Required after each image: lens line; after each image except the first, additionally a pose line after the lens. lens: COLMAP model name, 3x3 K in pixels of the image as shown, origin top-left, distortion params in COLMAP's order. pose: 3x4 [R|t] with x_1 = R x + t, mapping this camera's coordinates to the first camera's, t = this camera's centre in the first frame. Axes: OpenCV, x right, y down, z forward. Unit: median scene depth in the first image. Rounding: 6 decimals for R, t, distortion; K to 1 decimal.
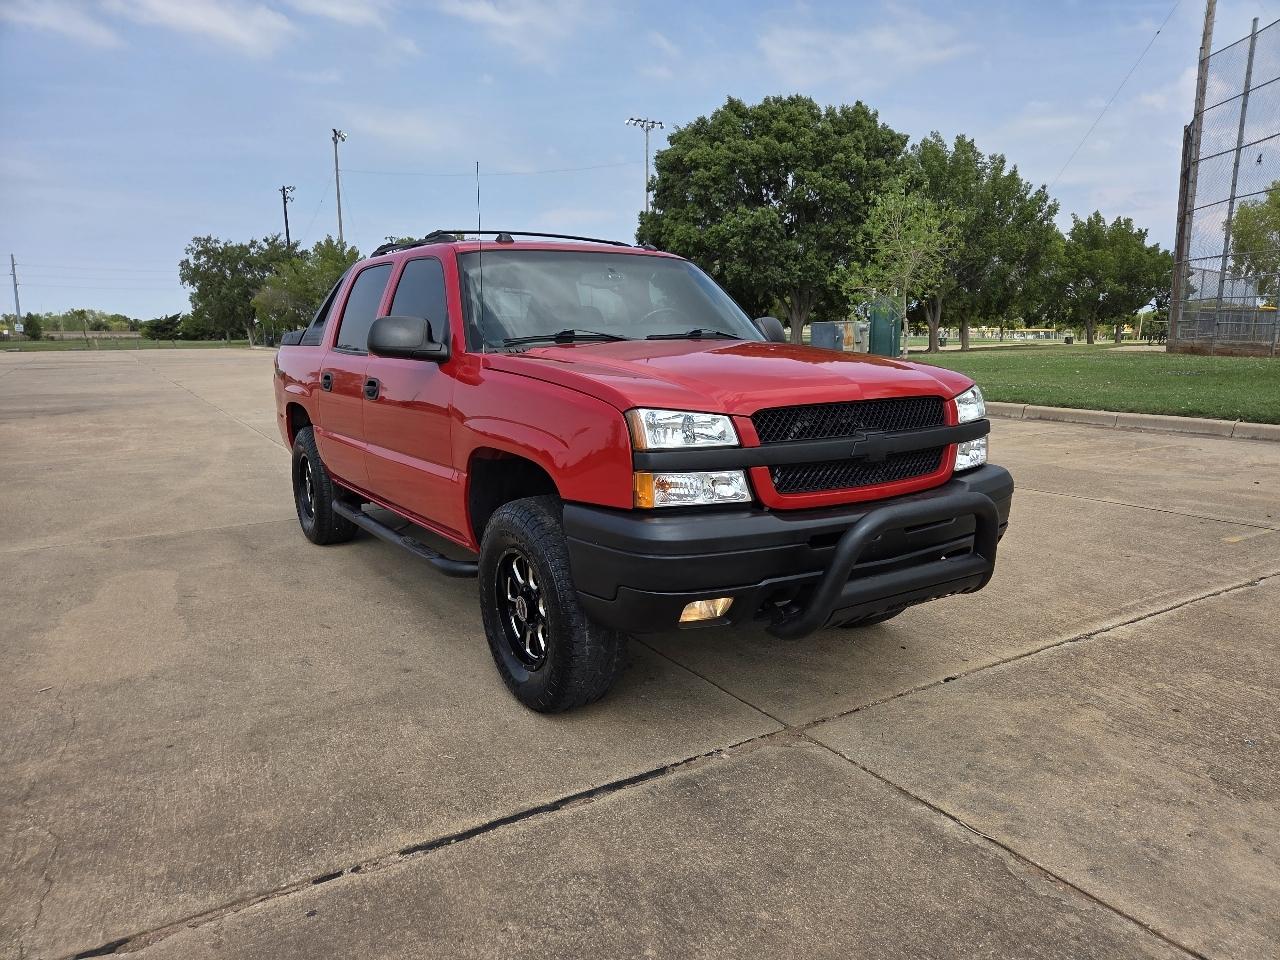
lens RADIAL K [[850.2, 0, 650.4], [0, 850.2, 481.4], [0, 0, 1]] dist [0.056894, -0.052278]
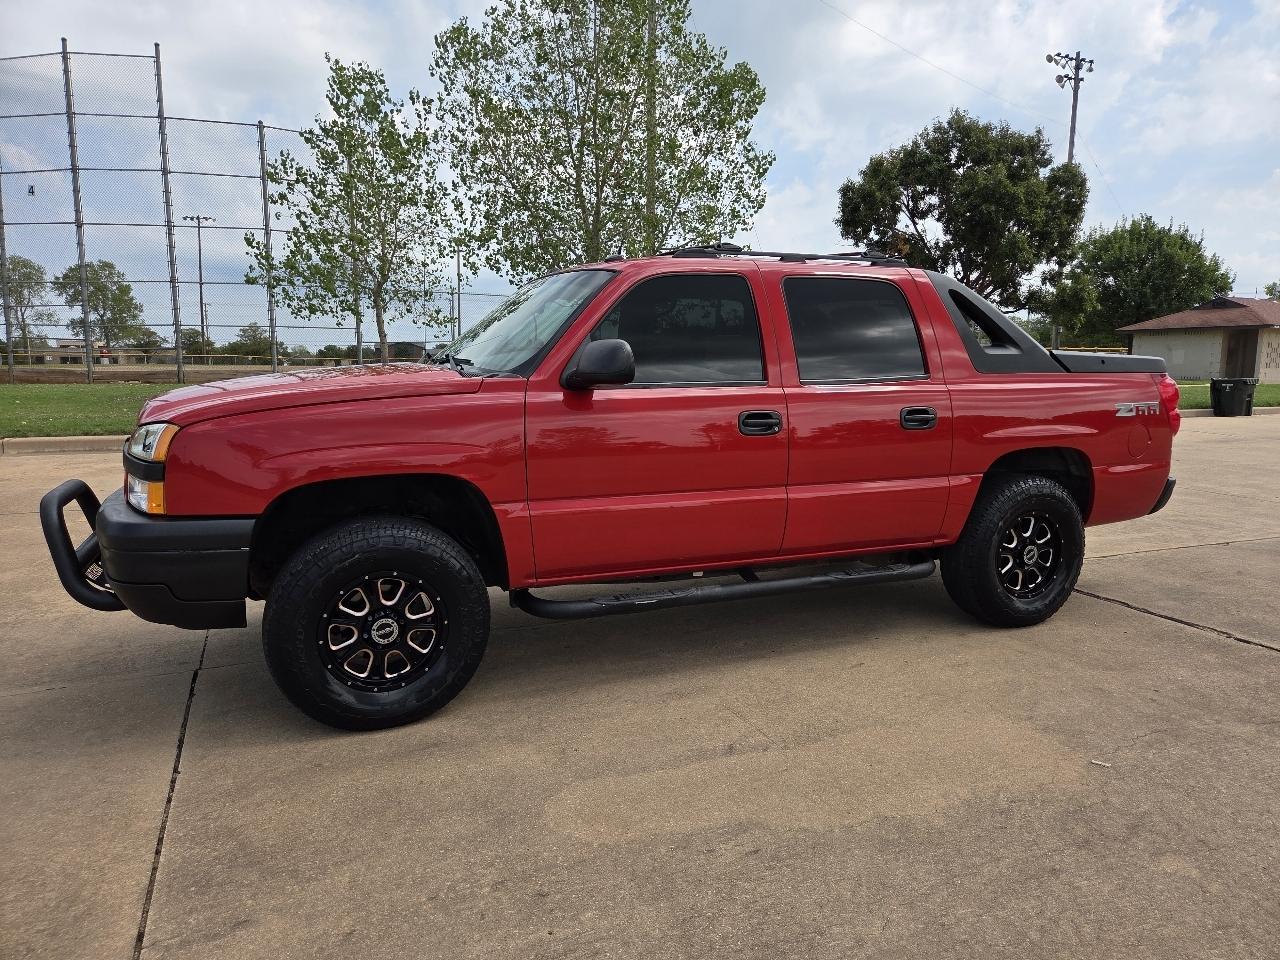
lens RADIAL K [[846.8, 0, 645.1], [0, 846.8, 478.9], [0, 0, 1]] dist [0.061896, -0.057066]
pose [[0.150829, -0.126007, 0.980496, -0.504071], [0.159542, 0.981944, 0.101650, -0.063540], [-0.975601, 0.141099, 0.168209, 0.401753]]
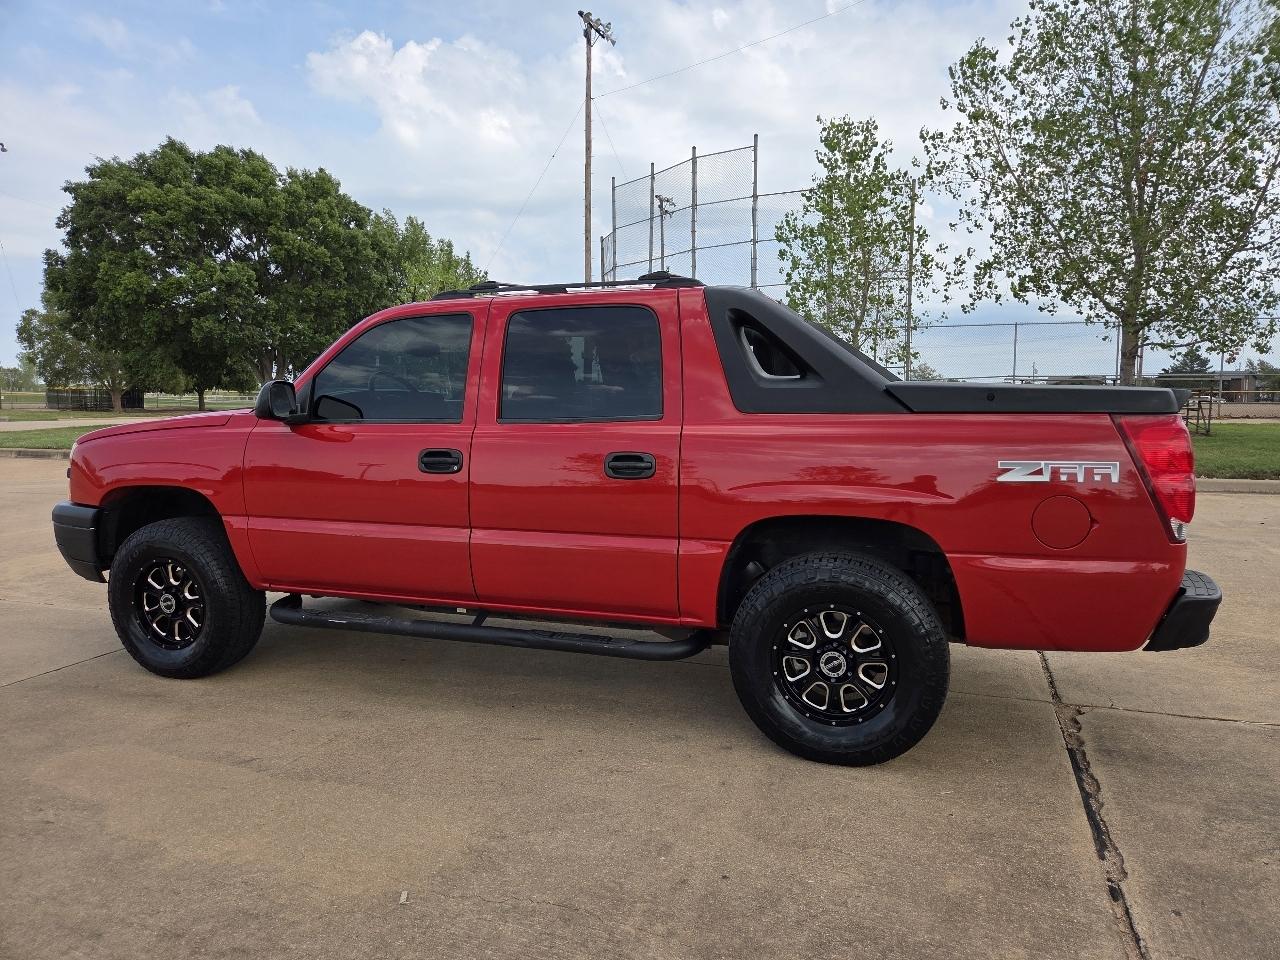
lens RADIAL K [[846.8, 0, 645.1], [0, 846.8, 478.9], [0, 0, 1]] dist [0.061896, -0.057066]
pose [[0.783016, -0.053693, 0.619679, -0.306415], [0.102989, 0.993707, -0.044035, -0.013733], [-0.613416, 0.098301, 0.783619, 0.097561]]
